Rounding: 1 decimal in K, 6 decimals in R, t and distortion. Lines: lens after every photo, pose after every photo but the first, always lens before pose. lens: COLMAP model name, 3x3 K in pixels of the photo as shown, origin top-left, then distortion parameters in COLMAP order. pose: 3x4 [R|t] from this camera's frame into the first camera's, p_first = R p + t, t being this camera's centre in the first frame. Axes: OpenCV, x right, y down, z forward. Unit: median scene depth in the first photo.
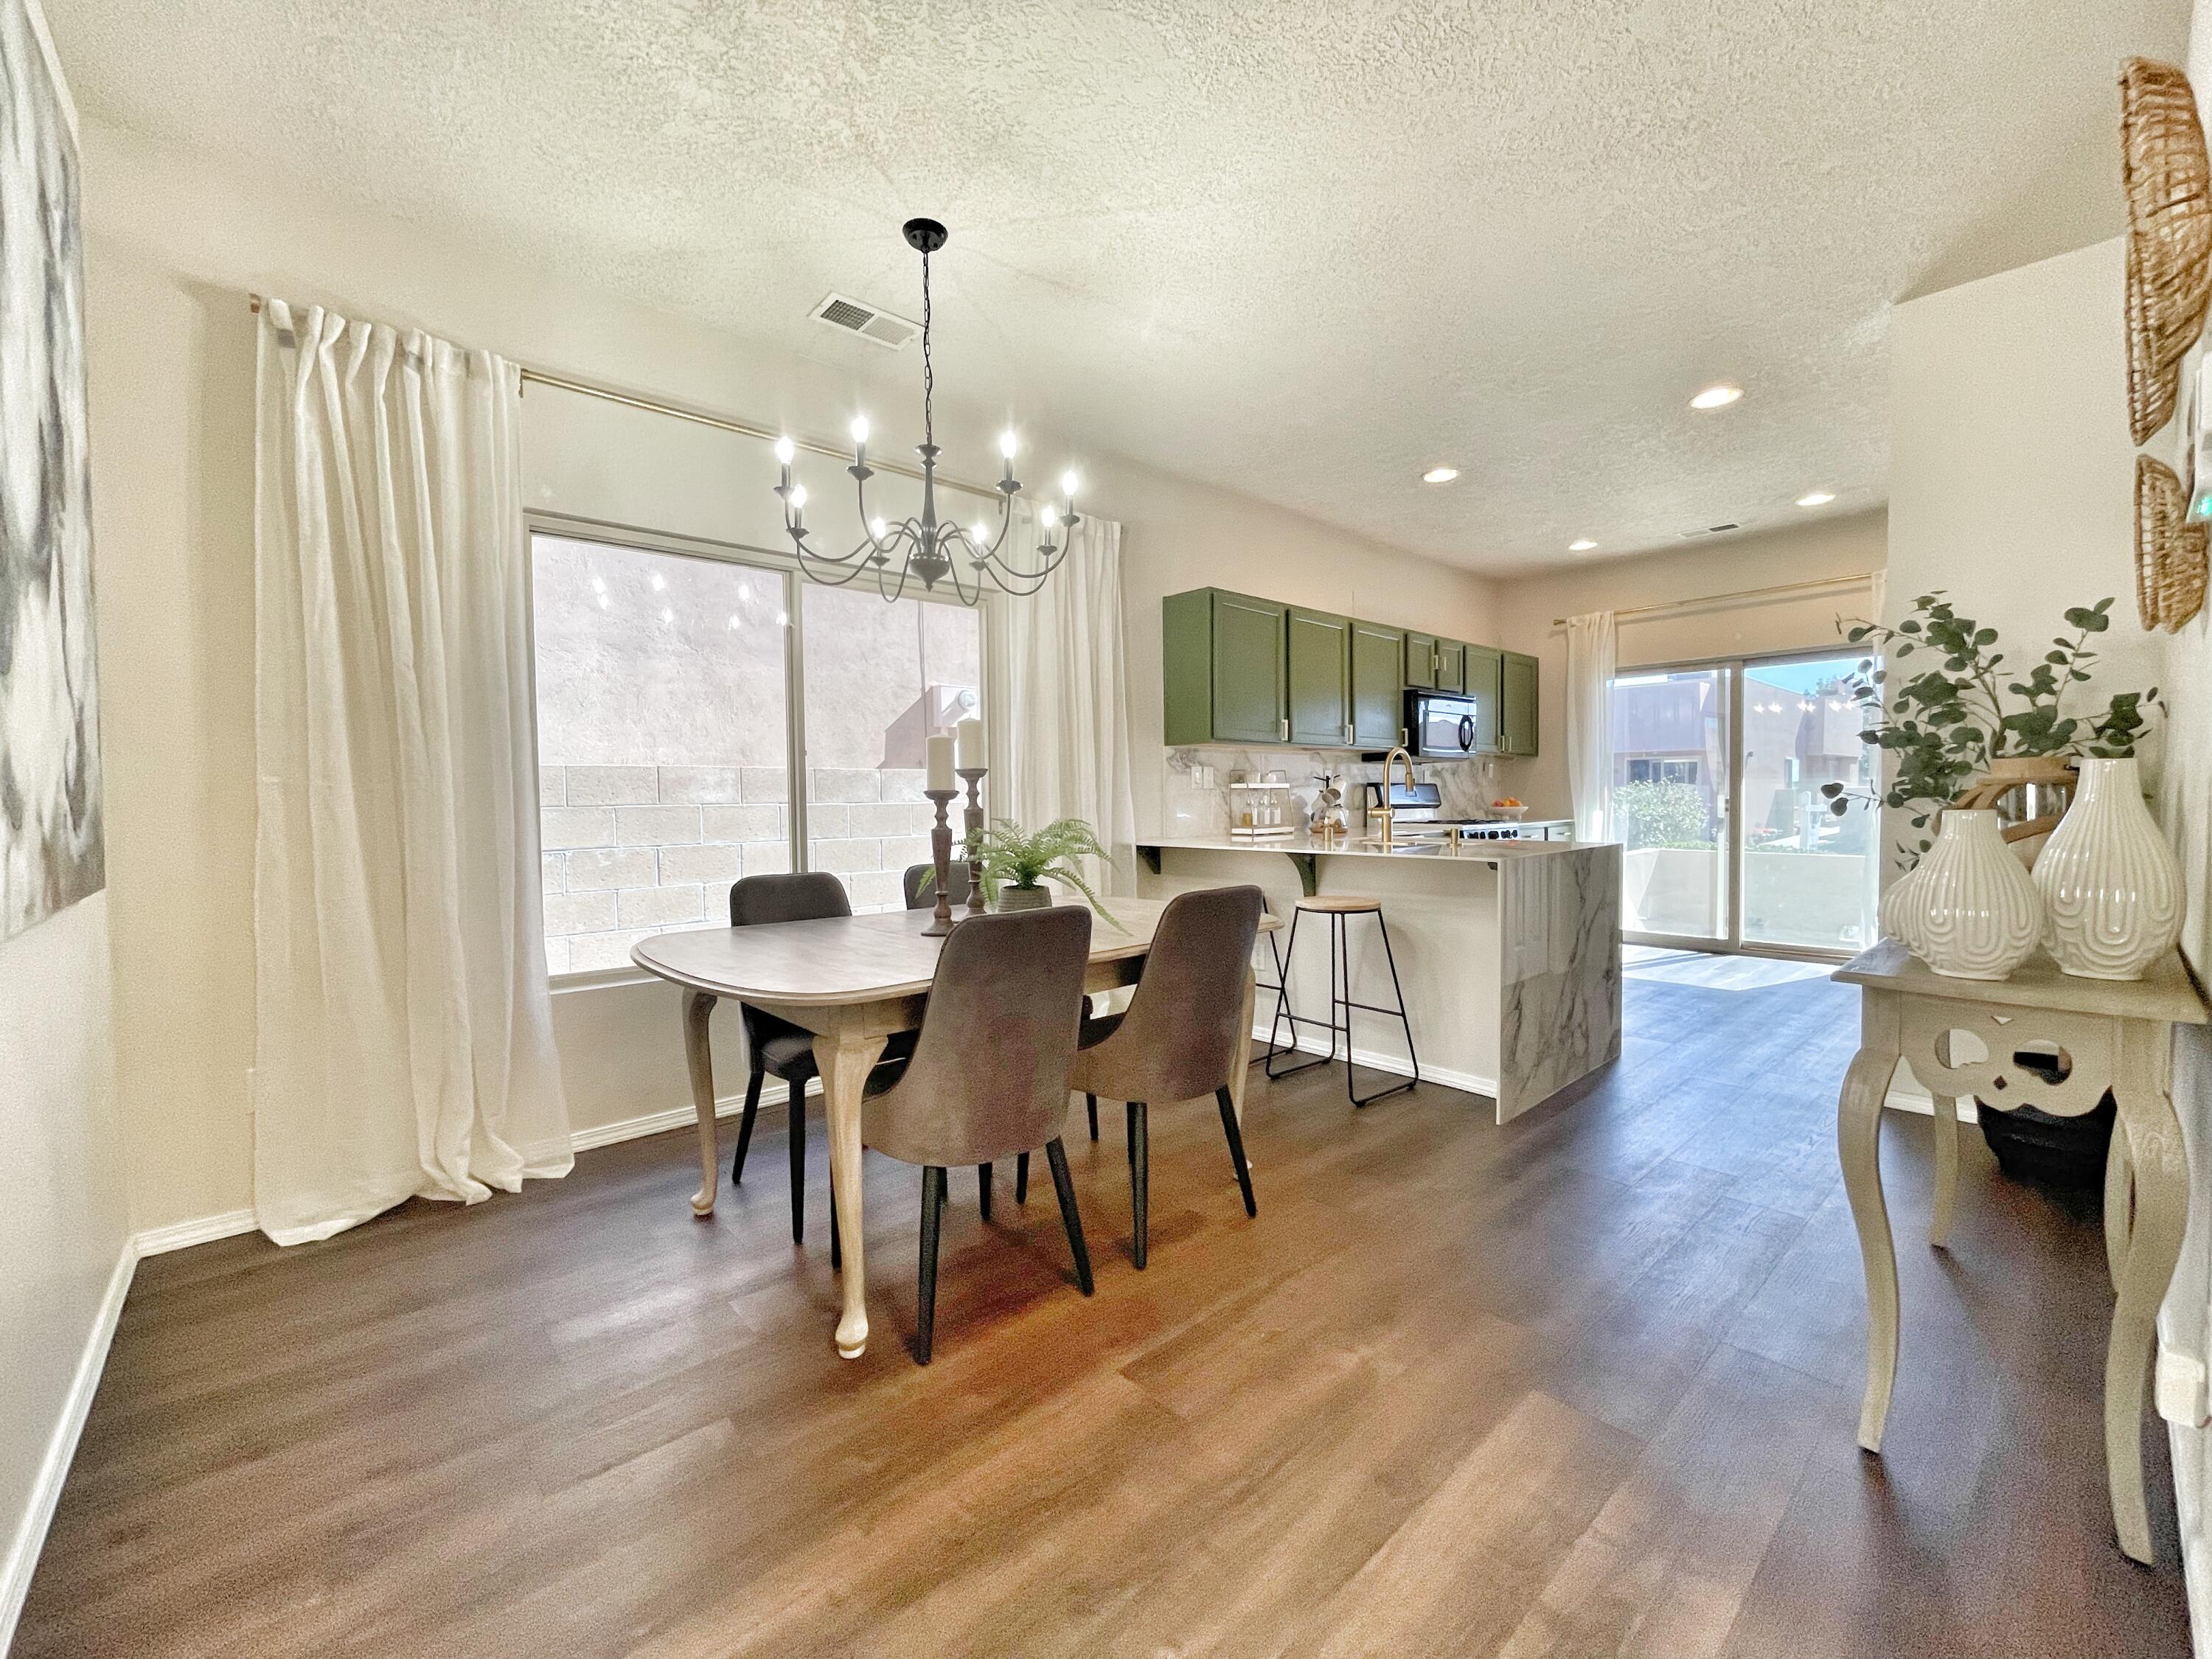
lens RADIAL K [[903.3, 0, 1098.5], [0, 903.3, 825.2], [0, 0, 1]] dist [-0.000607, -0.000570]
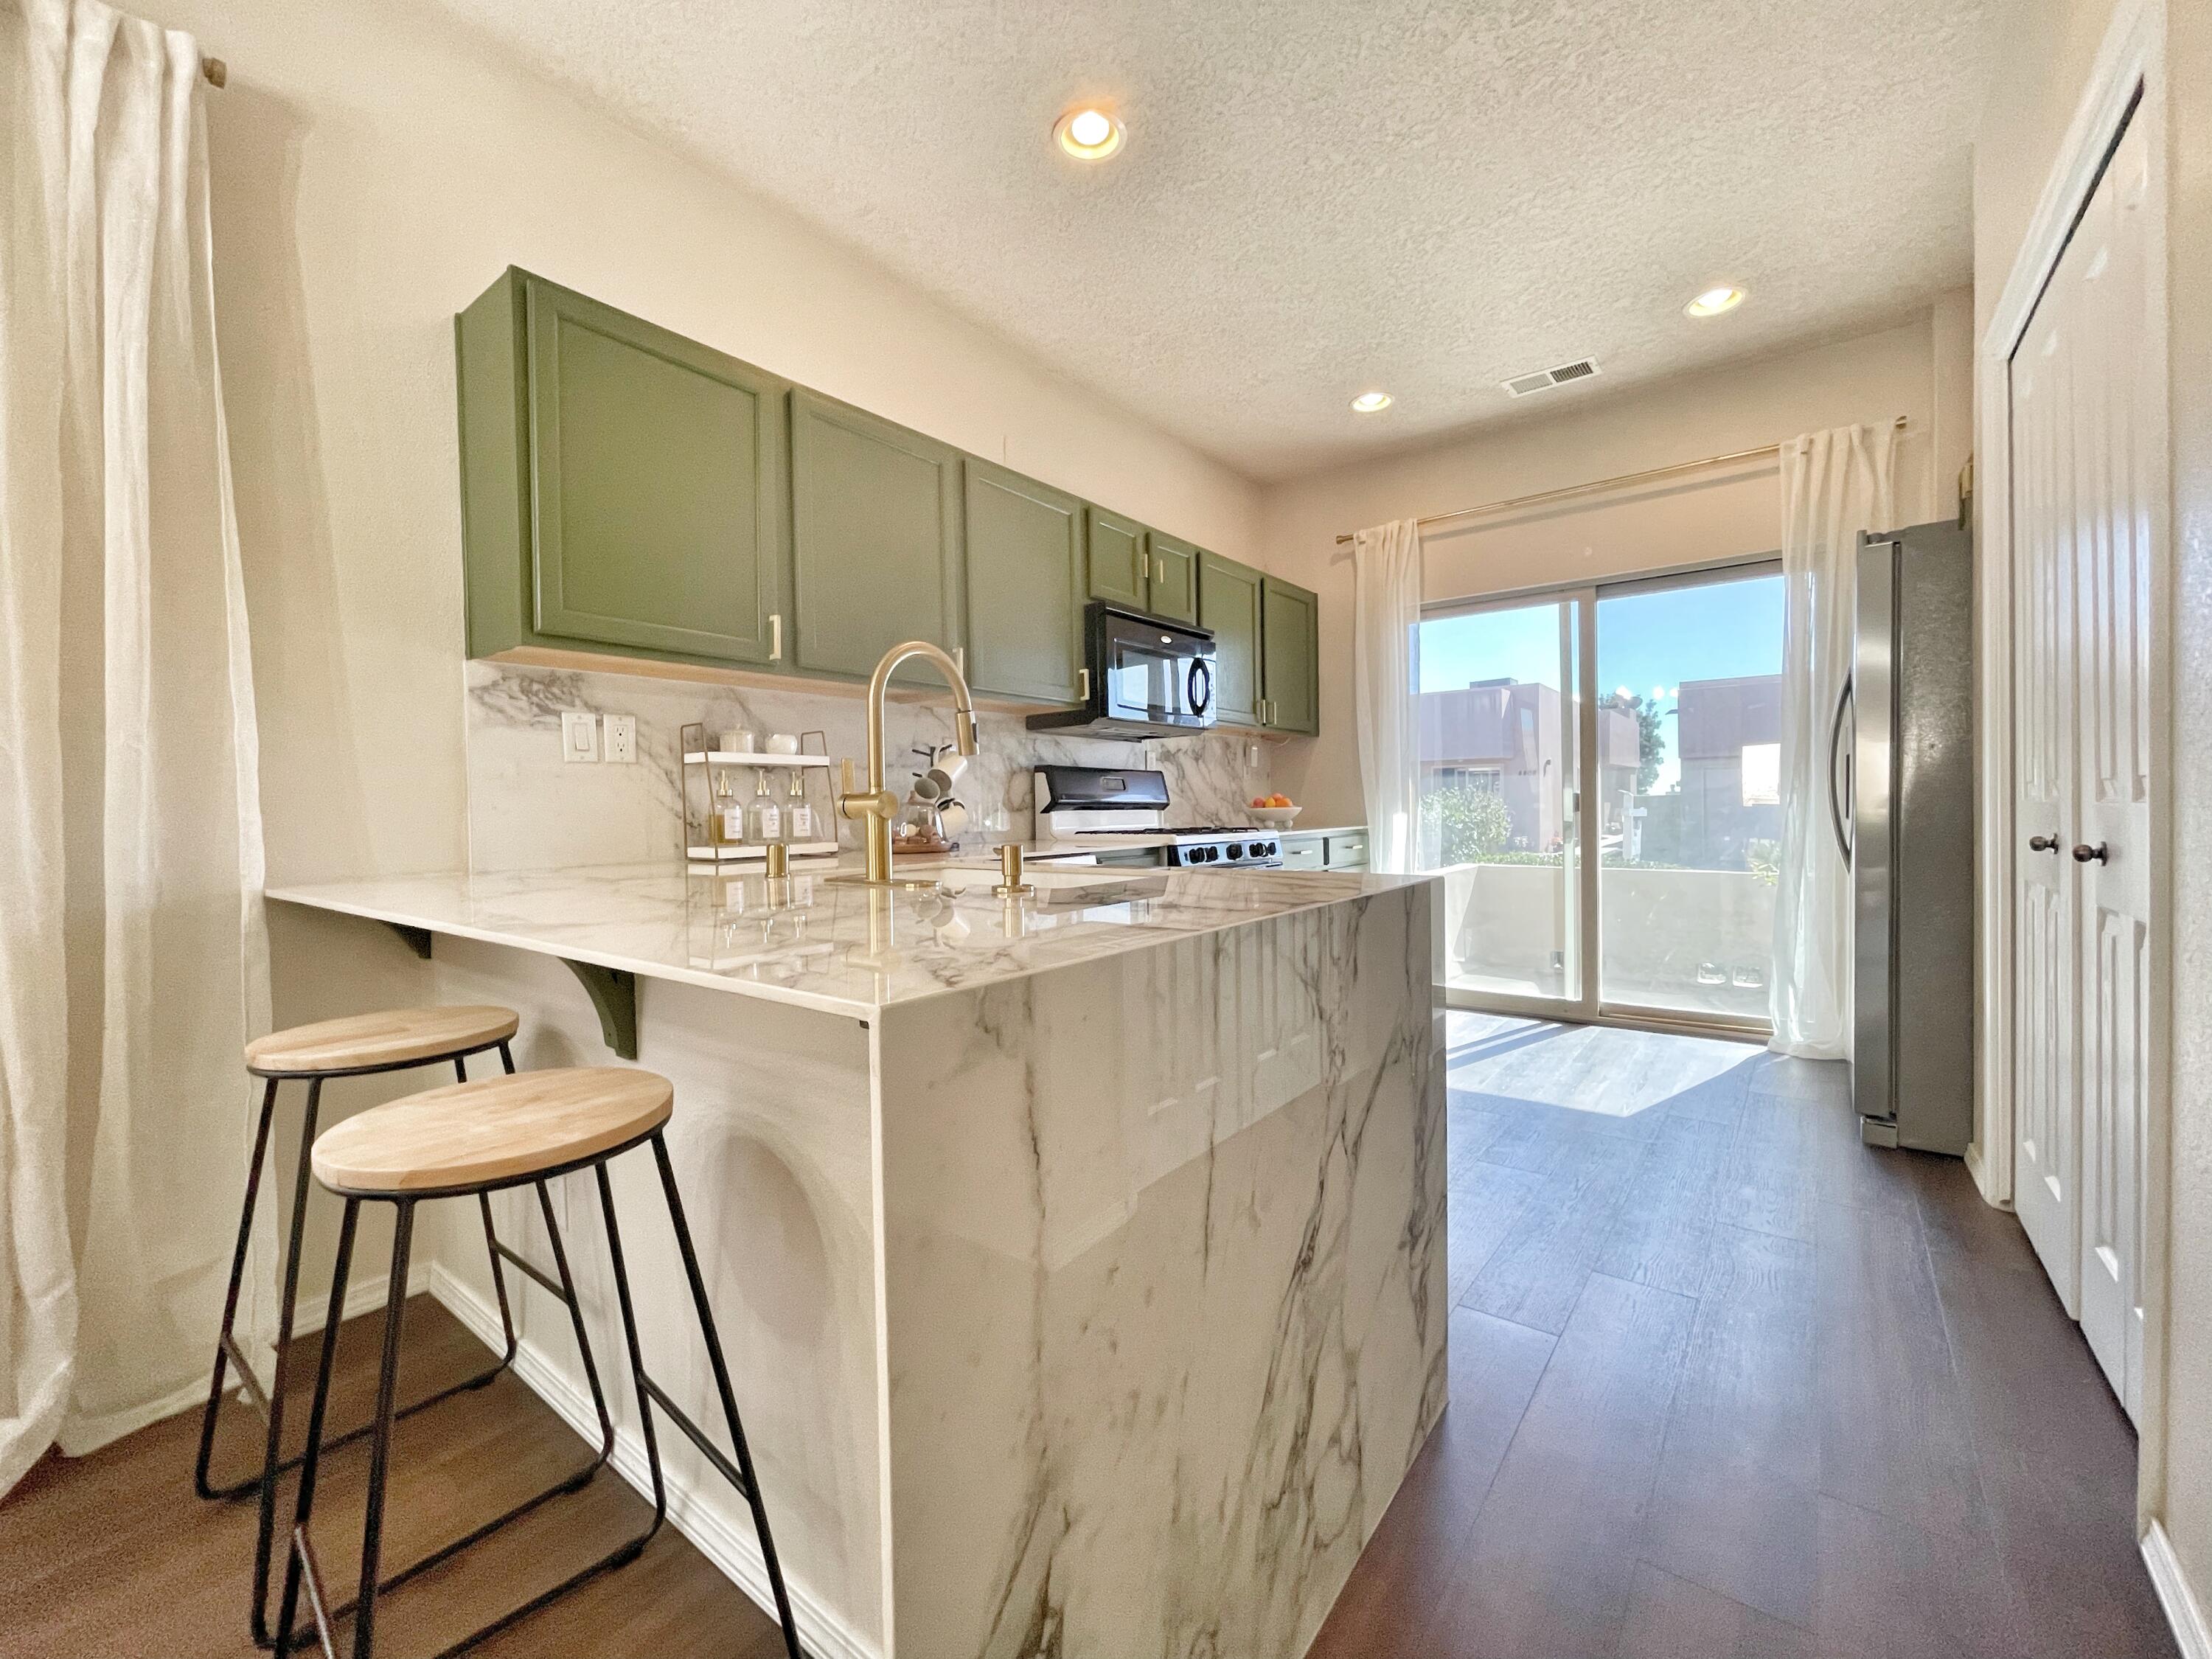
lens RADIAL K [[903.3, 0, 1098.5], [0, 903.3, 825.2], [0, 0, 1]] dist [-0.000607, -0.000570]
pose [[0.984692, -0.006231, 0.174192, 0.226036], [0.008539, 0.999885, -0.012504, -0.000700], [-0.174094, 0.013800, 0.984632, 0.395079]]
